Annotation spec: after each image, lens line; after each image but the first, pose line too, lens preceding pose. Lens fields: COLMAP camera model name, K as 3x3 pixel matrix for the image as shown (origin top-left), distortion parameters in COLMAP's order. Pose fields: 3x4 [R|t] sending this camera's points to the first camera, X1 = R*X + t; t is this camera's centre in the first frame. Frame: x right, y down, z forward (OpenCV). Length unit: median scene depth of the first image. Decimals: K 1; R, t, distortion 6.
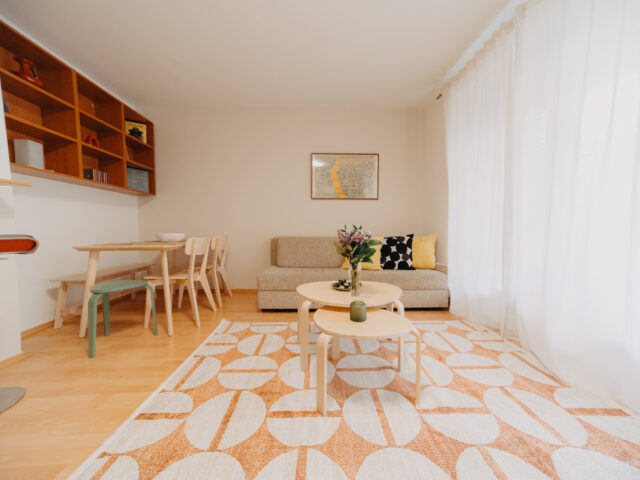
lens RADIAL K [[251.6, 0, 320.7], [0, 251.6, 241.8], [0, 0, 1]] dist [-0.030540, 0.022054]
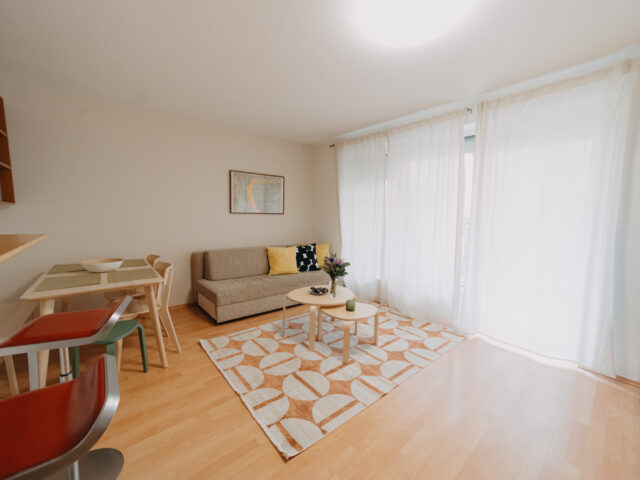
lens RADIAL K [[263.1, 0, 320.7], [0, 263.1, 241.6], [0, 0, 1]] dist [-0.031557, 0.017580]
pose [[0.780856, -0.045959, 0.623018, -0.695544], [0.012707, 0.998252, 0.057714, -0.172148], [-0.624581, -0.037150, 0.780076, -0.184338]]
